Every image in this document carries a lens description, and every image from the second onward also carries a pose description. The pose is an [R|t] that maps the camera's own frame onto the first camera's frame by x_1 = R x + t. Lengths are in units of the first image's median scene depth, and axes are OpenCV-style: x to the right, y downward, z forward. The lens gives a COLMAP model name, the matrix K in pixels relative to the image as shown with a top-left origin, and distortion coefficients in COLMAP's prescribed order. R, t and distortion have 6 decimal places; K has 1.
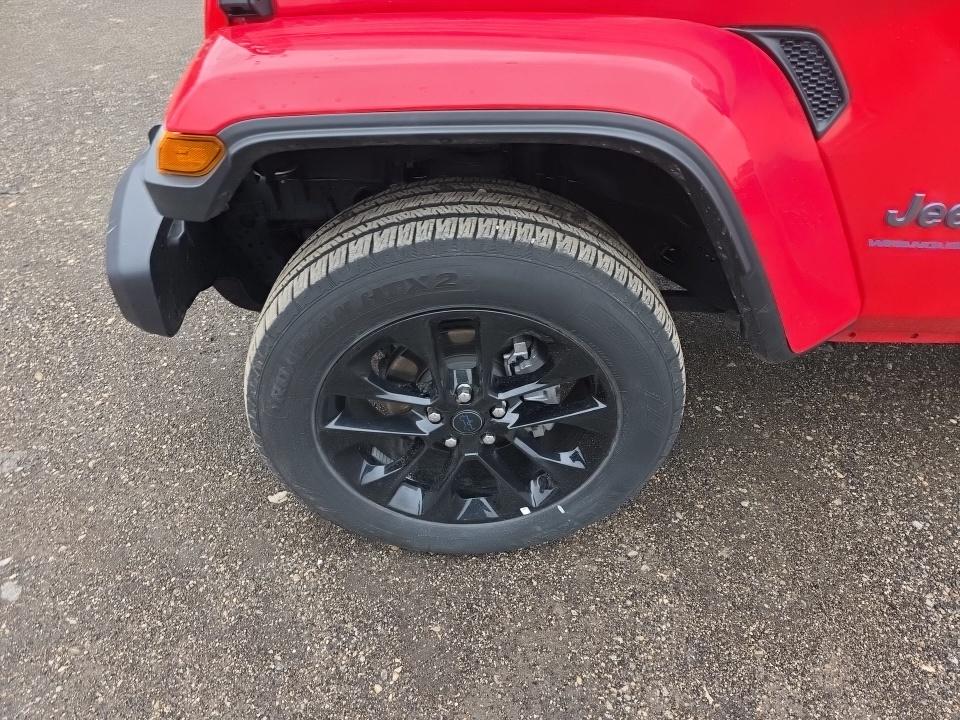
lens RADIAL K [[641.5, 0, 483.5], [0, 641.5, 363.6], [0, 0, 1]] dist [0.027681, -0.003054]
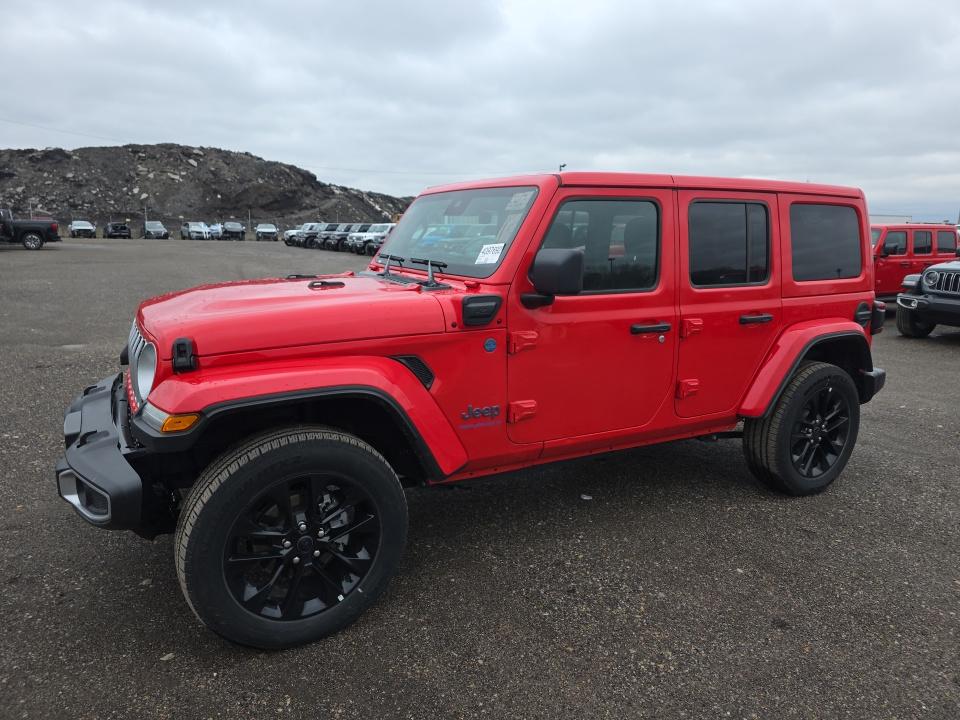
lens RADIAL K [[641.5, 0, 483.5], [0, 641.5, 363.6], [0, 0, 1]] dist [0.027681, -0.003054]
pose [[0.877224, -0.083819, 0.472707, -0.421525], [0.293670, 0.872620, -0.390247, 0.527710], [-0.379783, 0.481154, 0.790098, -0.986440]]
